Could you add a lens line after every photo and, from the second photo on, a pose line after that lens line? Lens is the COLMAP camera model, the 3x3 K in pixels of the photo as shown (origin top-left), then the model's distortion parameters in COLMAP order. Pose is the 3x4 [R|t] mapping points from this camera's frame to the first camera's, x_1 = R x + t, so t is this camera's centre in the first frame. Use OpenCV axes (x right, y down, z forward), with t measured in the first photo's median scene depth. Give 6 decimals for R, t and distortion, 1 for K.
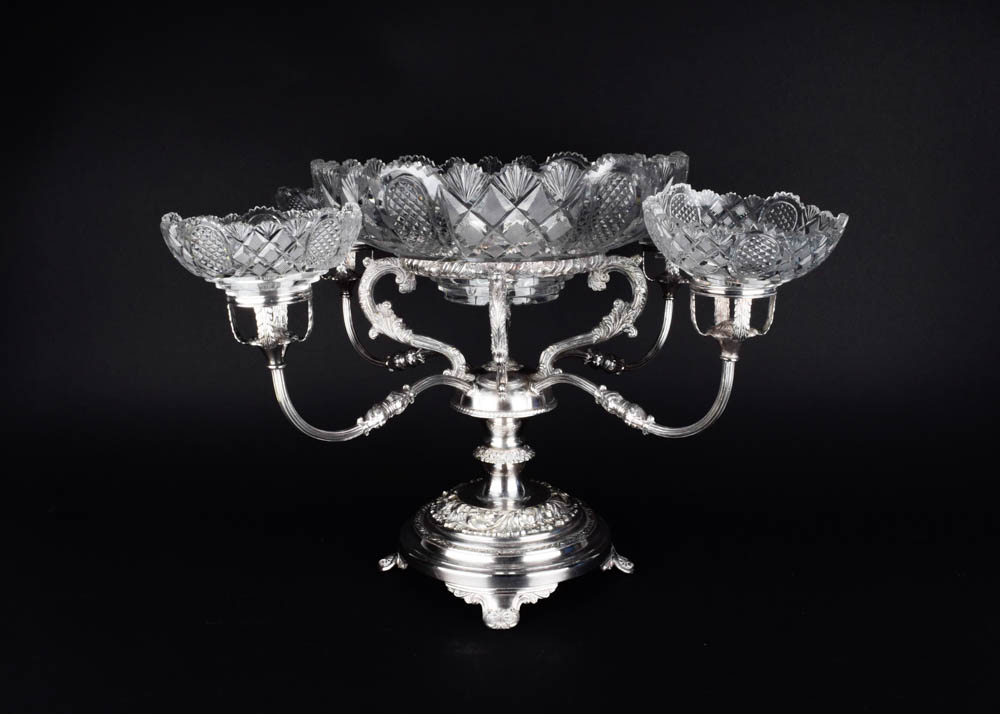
lens RADIAL K [[964.5, 0, 493.1], [0, 964.5, 359.6], [0, 0, 1]] dist [-0.080459, 0.000000]
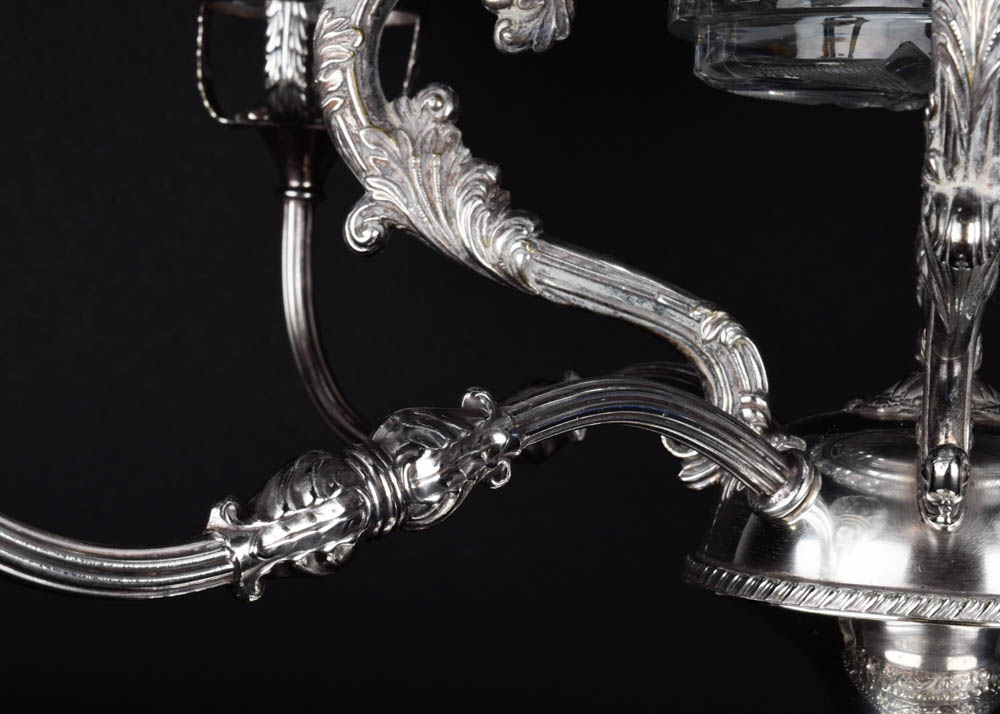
lens RADIAL K [[2494.3, 0, 498.2], [0, 2494.3, 354.5], [0, 0, 1]] dist [0.059416, 0.000000]
pose [[0.989446, 0.065249, -0.129380, -0.016975], [-0.089075, 0.978139, -0.187910, 0.110749], [0.114290, 0.197451, 0.973628, 0.457010]]
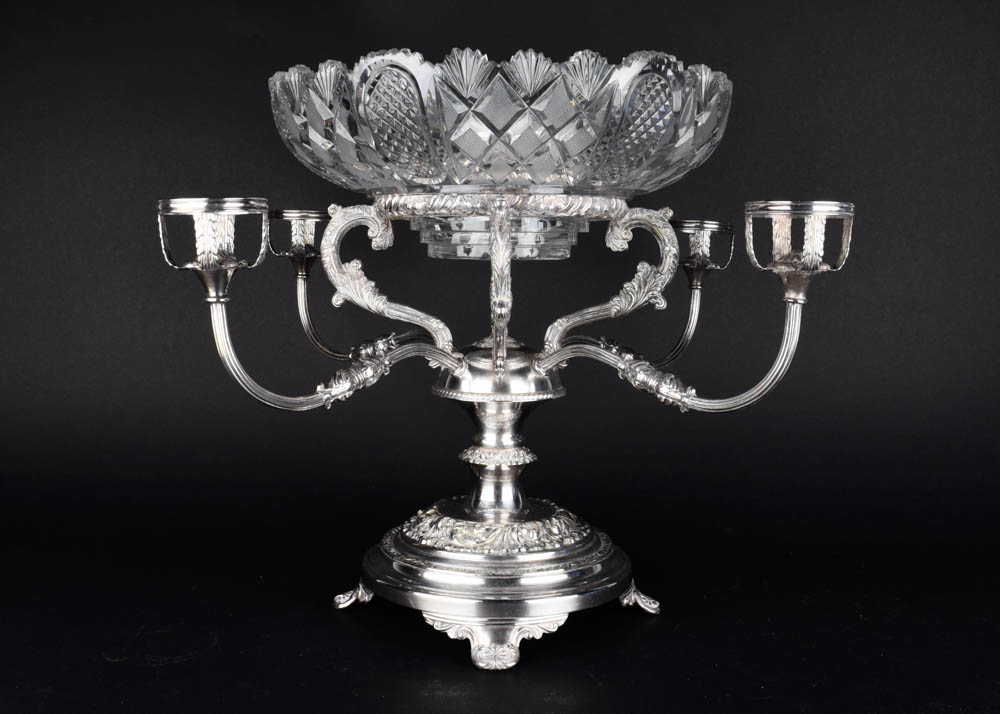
lens RADIAL K [[1092.3, 0, 496.0], [0, 1092.3, 354.7], [0, 0, 1]] dist [-0.067750, 0.000000]
pose [[0.999000, 0.019481, 0.040253, -0.029365], [-0.014665, 0.993065, -0.116650, 0.124954], [-0.042246, 0.115943, 0.992357, 0.103586]]
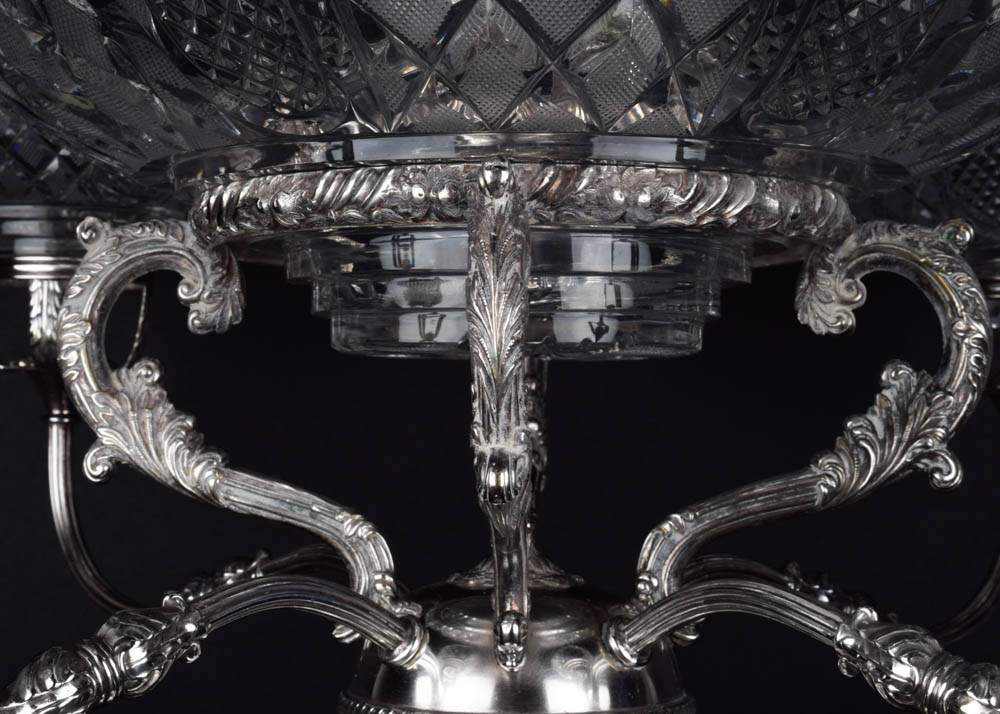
lens RADIAL K [[1976.2, 0, 495.2], [0, 1976.2, 352.4], [0, 0, 1]] dist [0.023620, 0.000000]
pose [[0.999669, 0.020291, -0.015836, 0.012272], [-0.023568, 0.968914, -0.246272, 0.093459], [0.010346, 0.246564, 0.969071, 0.390410]]
